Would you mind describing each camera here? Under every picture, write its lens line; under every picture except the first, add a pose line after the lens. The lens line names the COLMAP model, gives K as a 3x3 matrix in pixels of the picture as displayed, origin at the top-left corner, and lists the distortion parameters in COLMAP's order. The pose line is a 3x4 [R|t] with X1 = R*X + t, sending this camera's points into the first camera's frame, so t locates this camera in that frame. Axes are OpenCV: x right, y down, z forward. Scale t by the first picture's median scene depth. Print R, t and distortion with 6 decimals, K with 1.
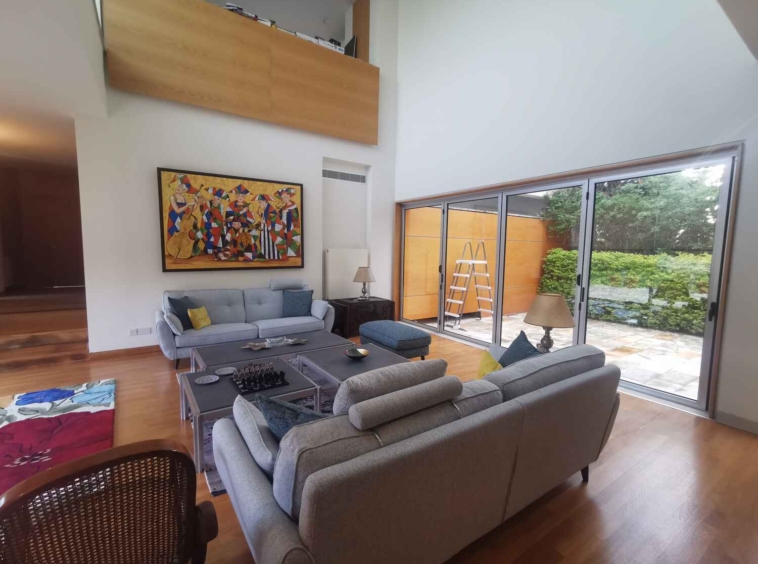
lens RADIAL K [[346.3, 0, 379.8], [0, 346.3, 283.5], [0, 0, 1]] dist [-0.006891, 0.007812]
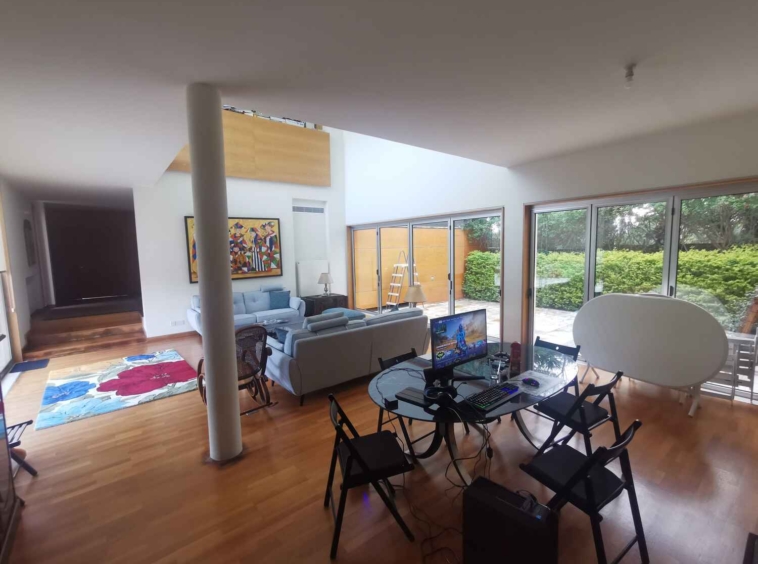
lens RADIAL K [[346.3, 0, 377.1], [0, 346.3, 280.4], [0, 0, 1]] dist [-0.006891, 0.007812]
pose [[0.996617, -0.047796, 0.066864, 0.079674], [0.048262, 0.998820, -0.005372, 0.000626], [-0.066528, 0.008581, 0.997748, -0.491424]]
